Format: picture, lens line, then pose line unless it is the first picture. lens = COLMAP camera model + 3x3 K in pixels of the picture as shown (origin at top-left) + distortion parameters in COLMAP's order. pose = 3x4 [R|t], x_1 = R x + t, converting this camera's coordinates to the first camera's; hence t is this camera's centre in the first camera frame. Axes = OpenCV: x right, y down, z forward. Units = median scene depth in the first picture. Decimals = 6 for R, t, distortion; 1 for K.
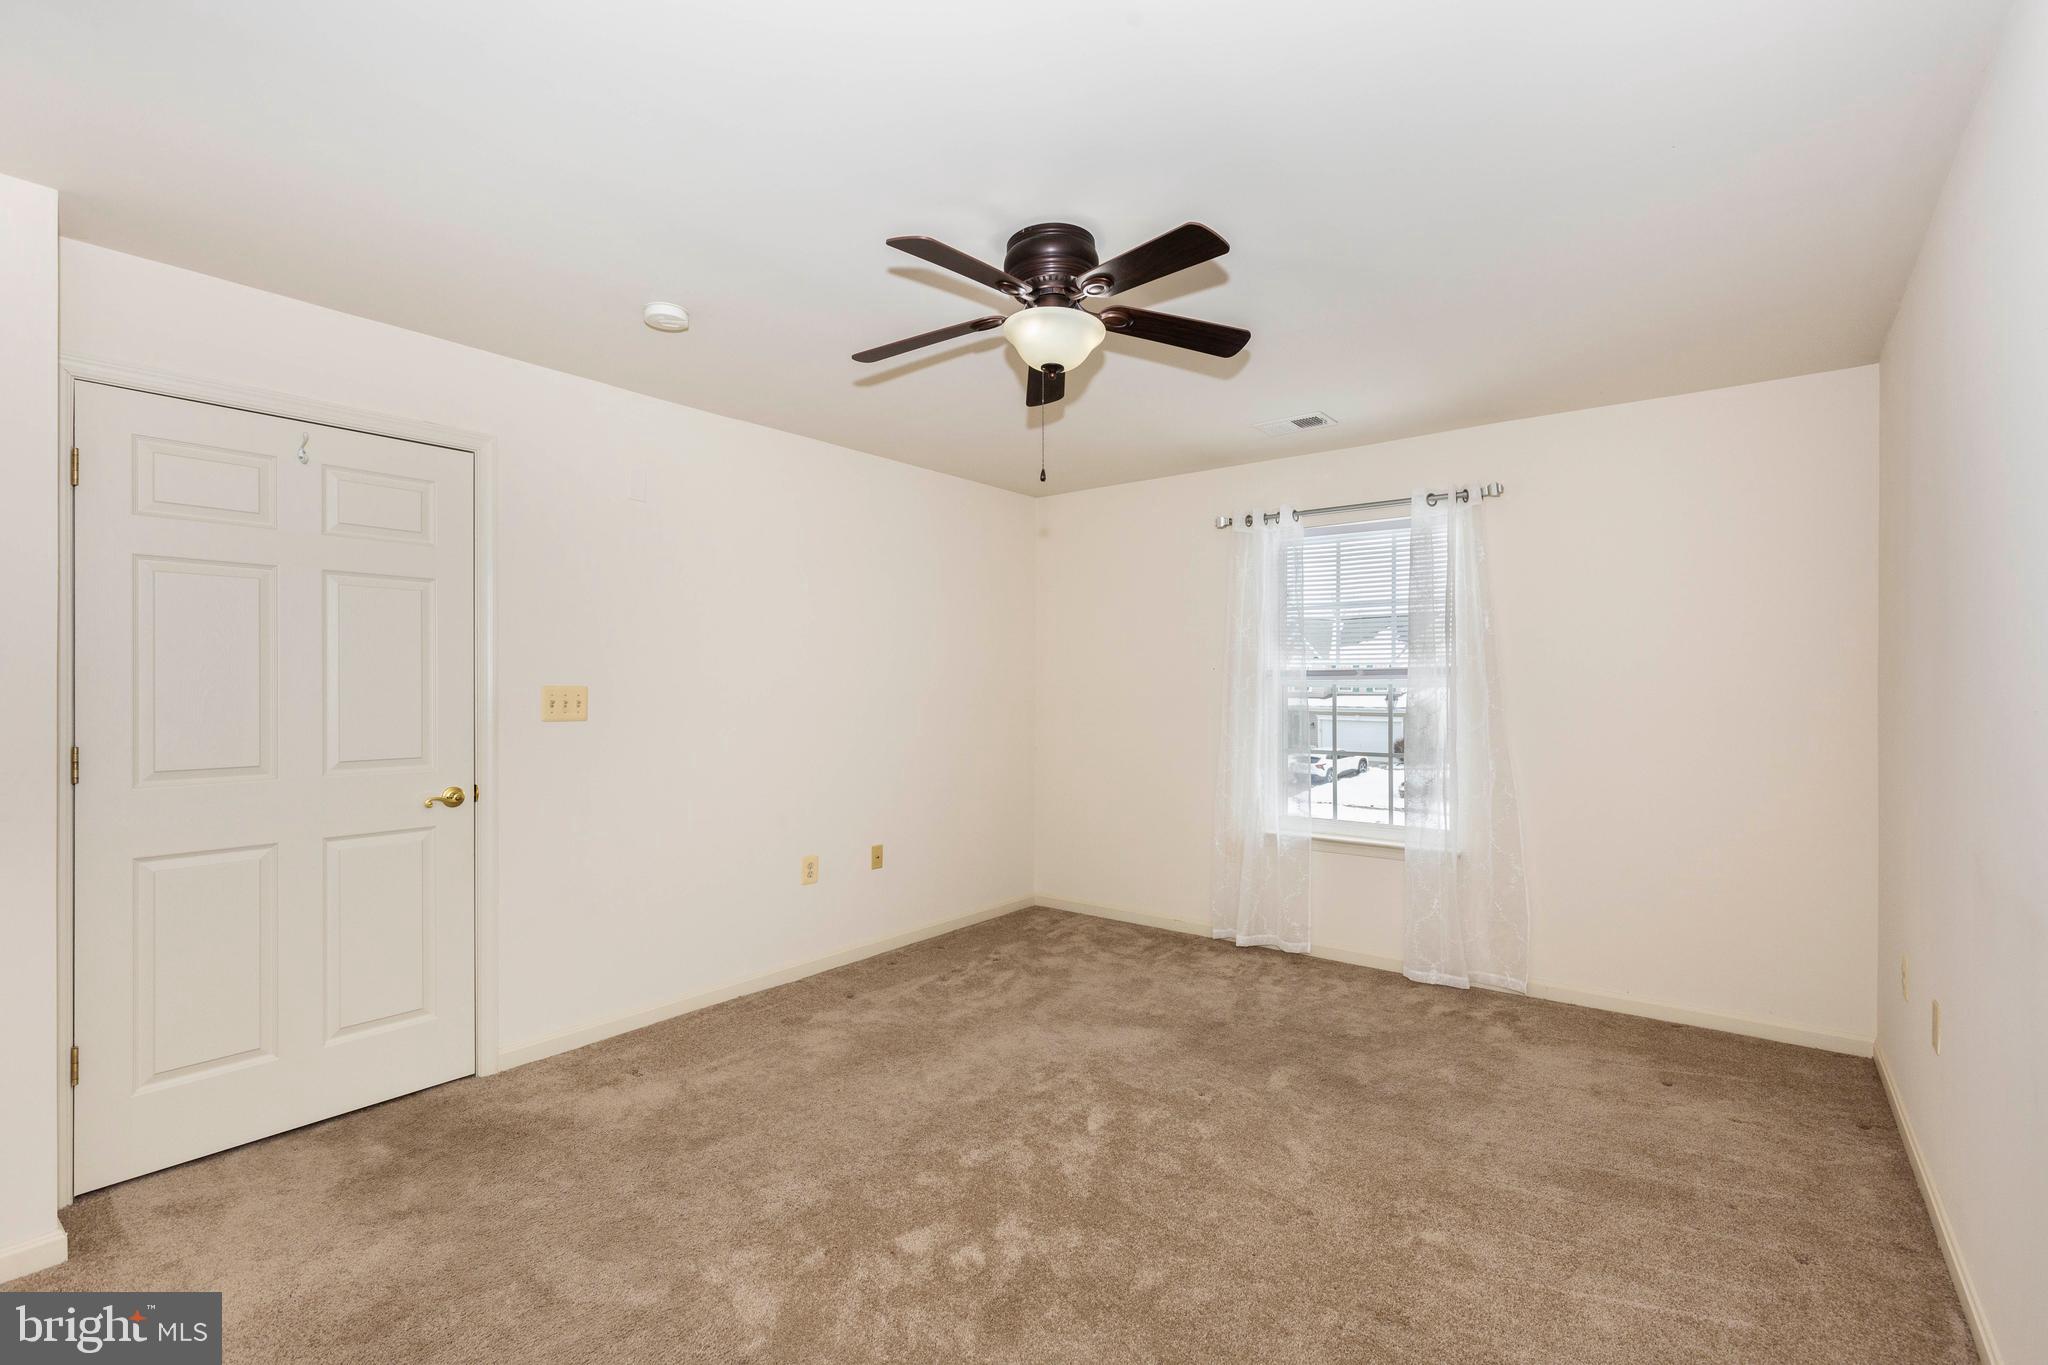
lens RADIAL K [[928.3, 0, 1038.2], [0, 928.3, 694.0], [0, 0, 1]] dist [0.011428, -0.003986]
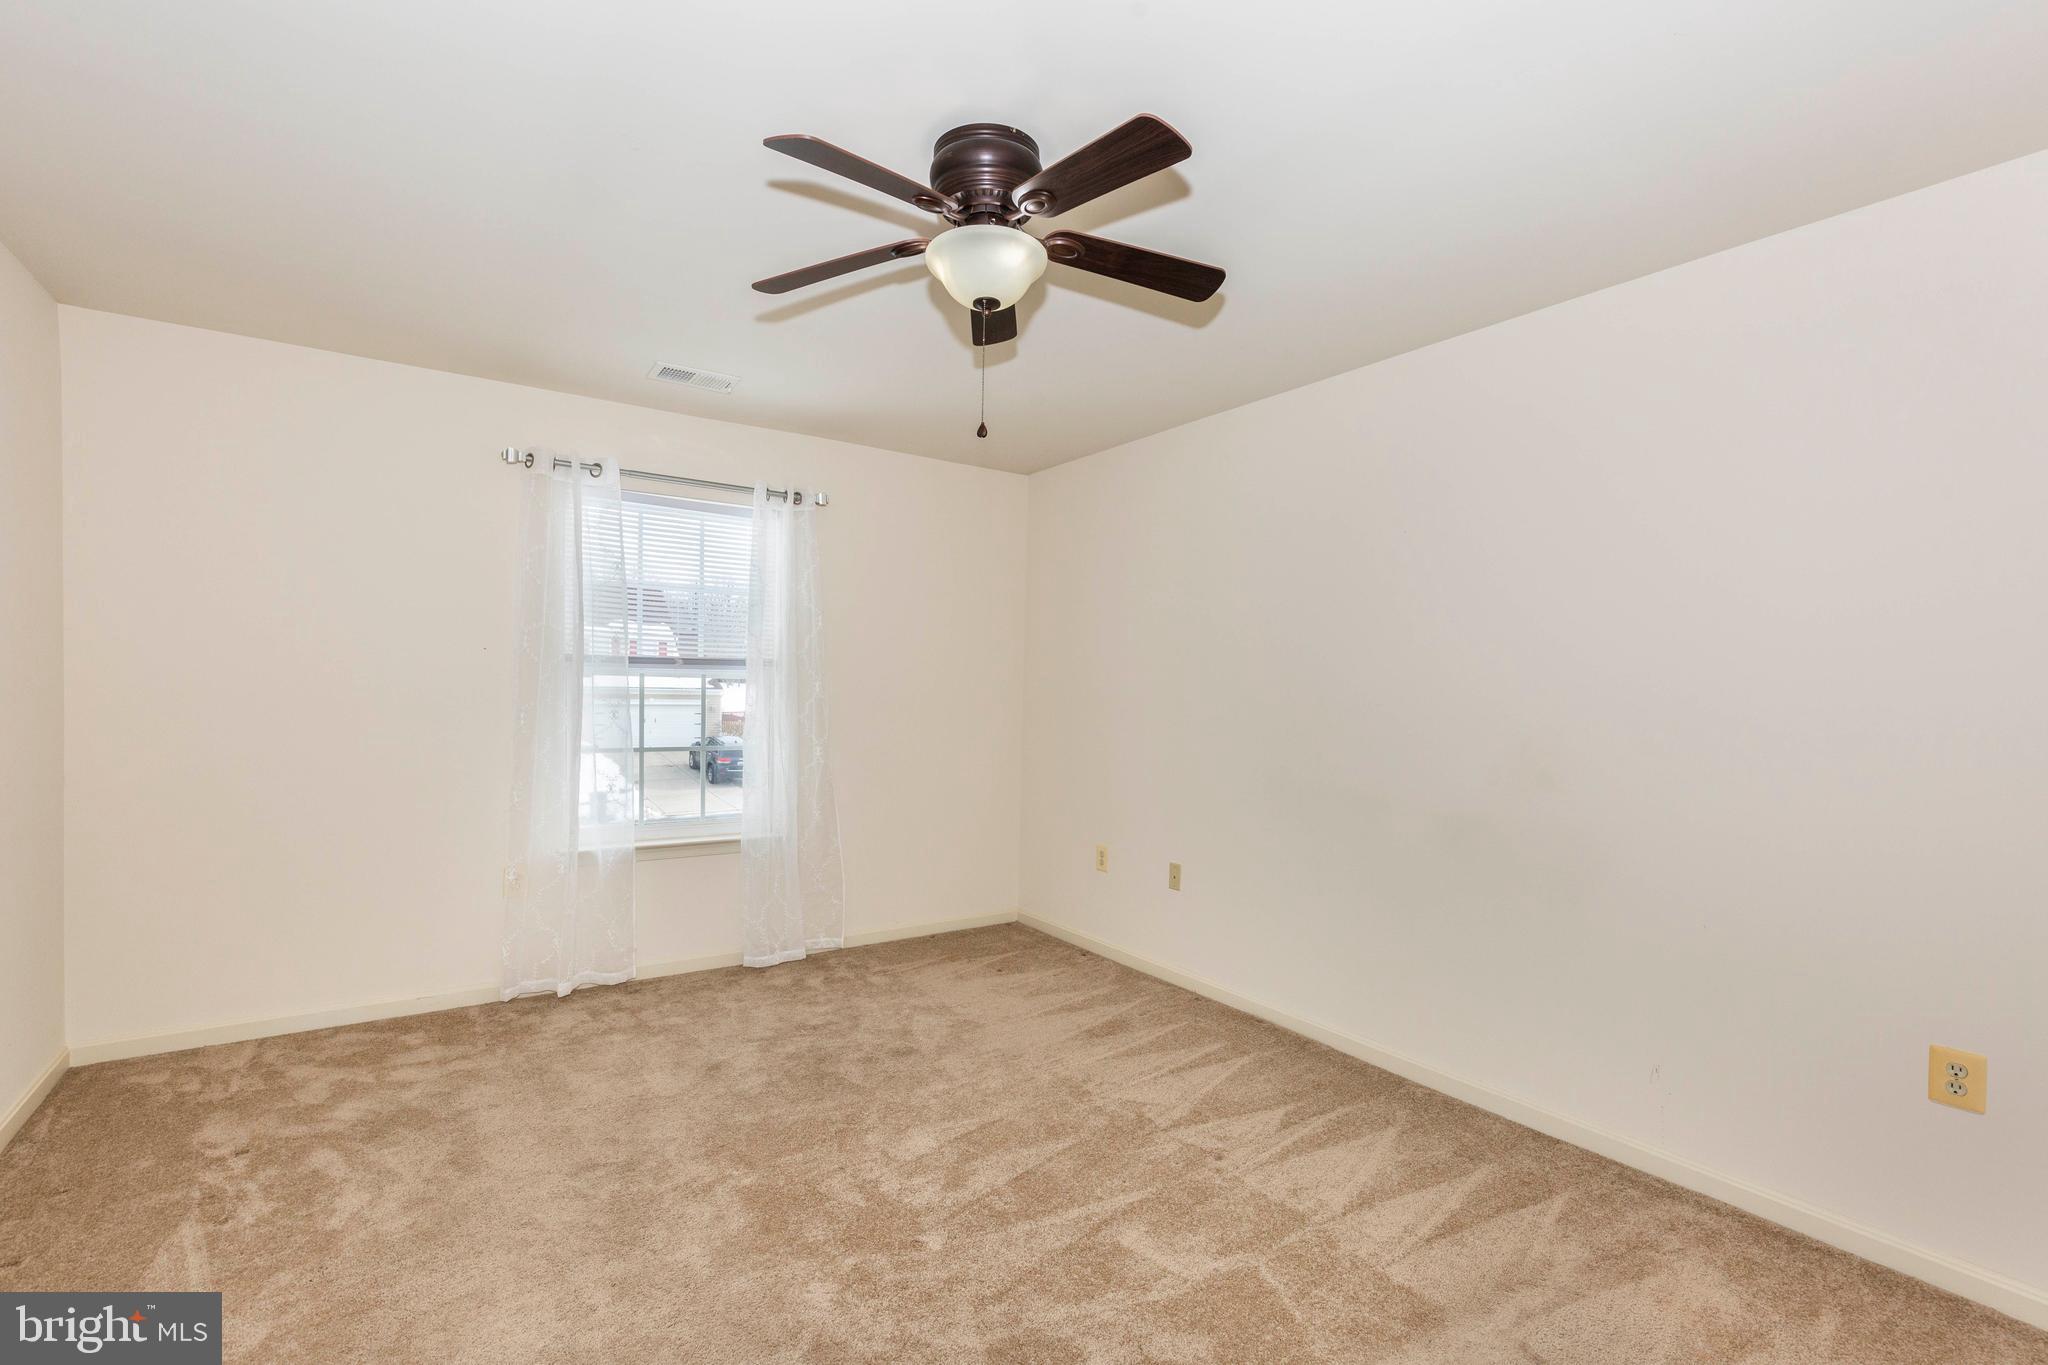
lens RADIAL K [[928.3, 0, 1029.9], [0, 928.3, 714.2], [0, 0, 1]] dist [0.011428, -0.003986]
pose [[0.309685, -0.023189, 0.950556, -0.434474], [-0.012474, 0.999517, 0.028448, -0.000725], [-0.950757, -0.020667, 0.309247, 0.384896]]
